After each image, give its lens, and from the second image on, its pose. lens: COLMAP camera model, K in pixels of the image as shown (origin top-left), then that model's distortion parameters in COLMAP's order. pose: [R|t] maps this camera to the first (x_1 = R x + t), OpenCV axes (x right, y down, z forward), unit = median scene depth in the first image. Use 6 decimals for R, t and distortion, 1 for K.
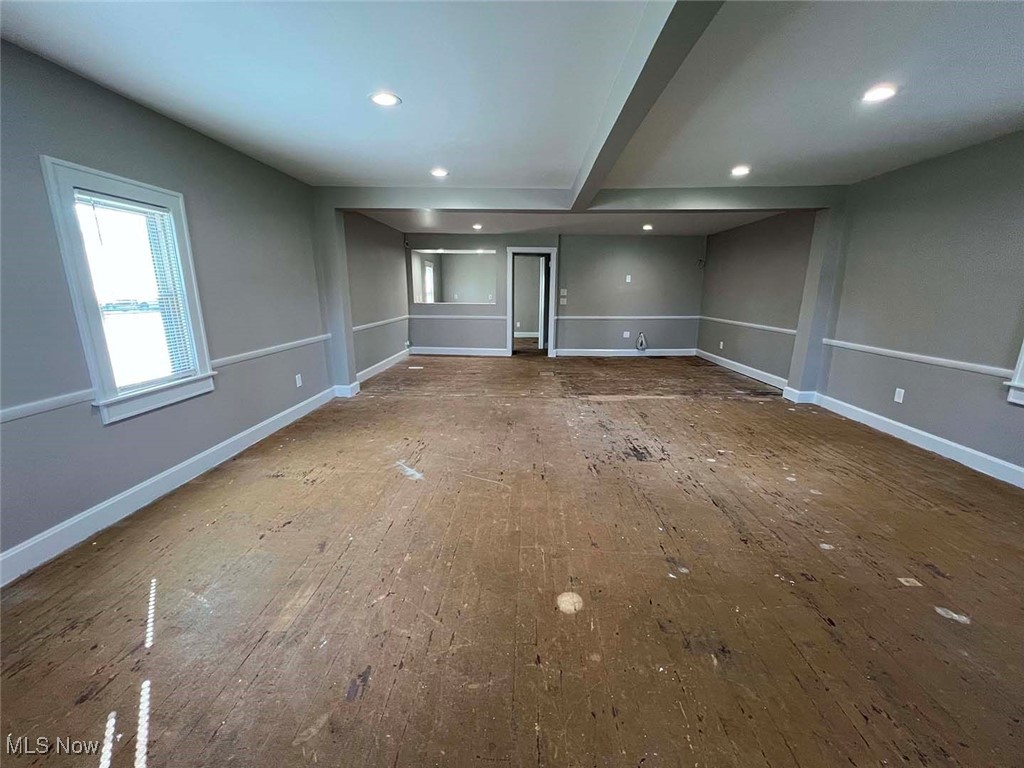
lens RADIAL K [[409.2, 0, 512.0], [0, 409.2, 384.0], [0, 0, 1]] dist [0.000286, -0.000162]
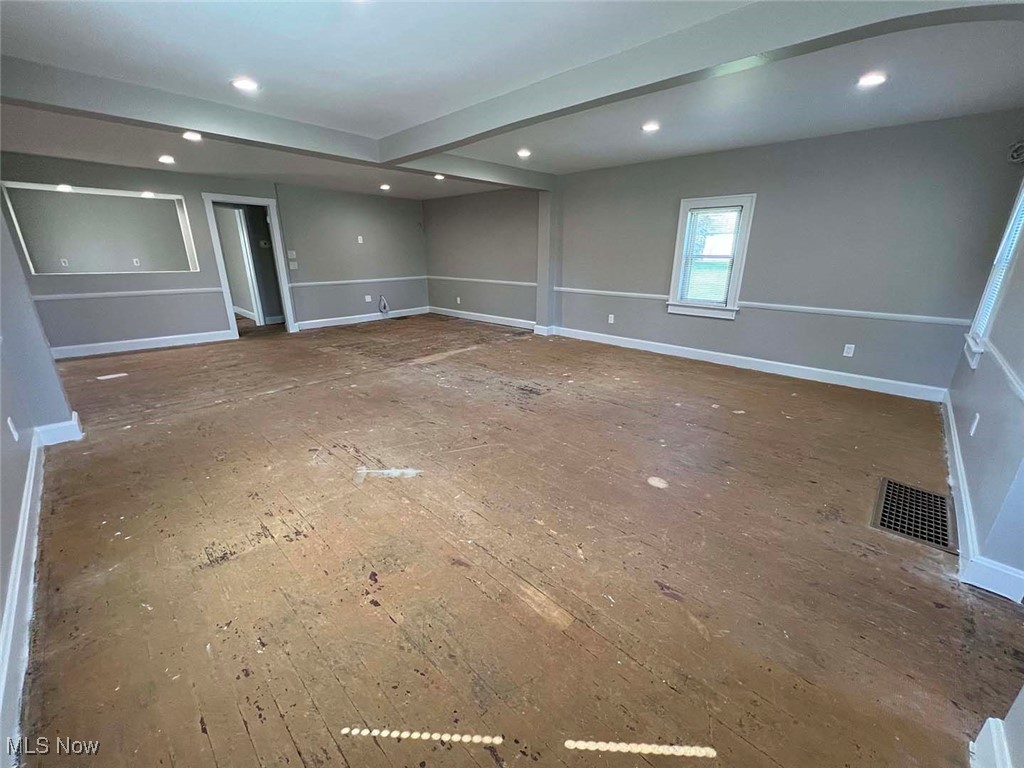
lens RADIAL K [[409.2, 0, 512.0], [0, 409.2, 384.0], [0, 0, 1]] dist [0.000286, -0.000162]
pose [[0.662331, -0.231898, 0.712419, -0.477533], [0.168553, 0.972637, 0.159899, -0.042690], [-0.730006, 0.014174, 0.683294, 0.175936]]
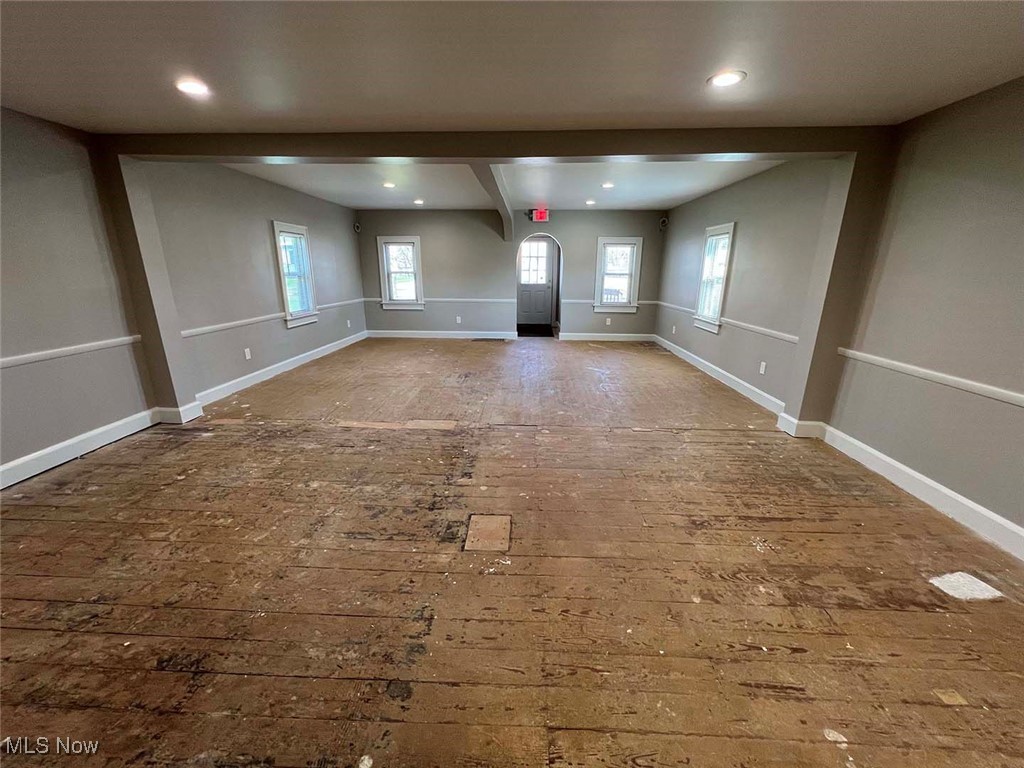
lens RADIAL K [[409.2, 0, 512.0], [0, 409.2, 384.0], [0, 0, 1]] dist [0.000286, -0.000162]
pose [[-0.999910, -0.013386, 0.000786, 0.107668], [-0.011314, 0.873697, 0.486339, -0.483561], [-0.007197, 0.486286, -0.873770, 1.999669]]
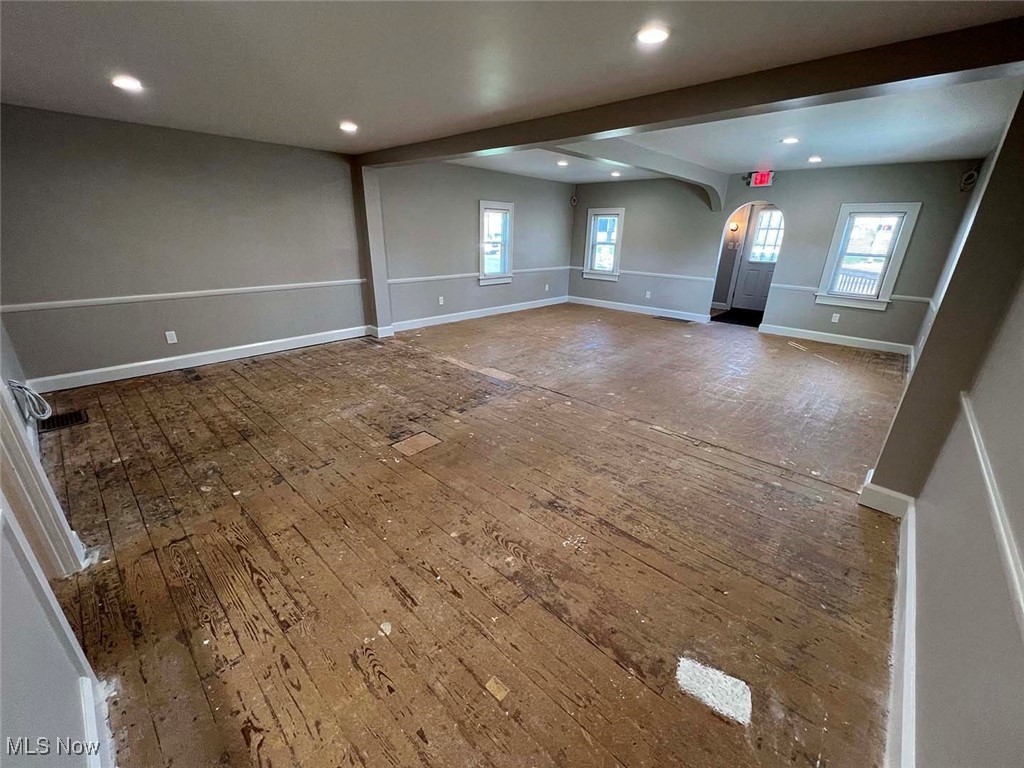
lens RADIAL K [[409.2, 0, 512.0], [0, 409.2, 384.0], [0, 0, 1]] dist [0.000286, -0.000162]
pose [[-0.759143, -0.249982, 0.601008, -0.415779], [0.122219, 0.852152, 0.508821, -0.492061], [-0.639346, 0.459723, -0.616353, 1.914006]]
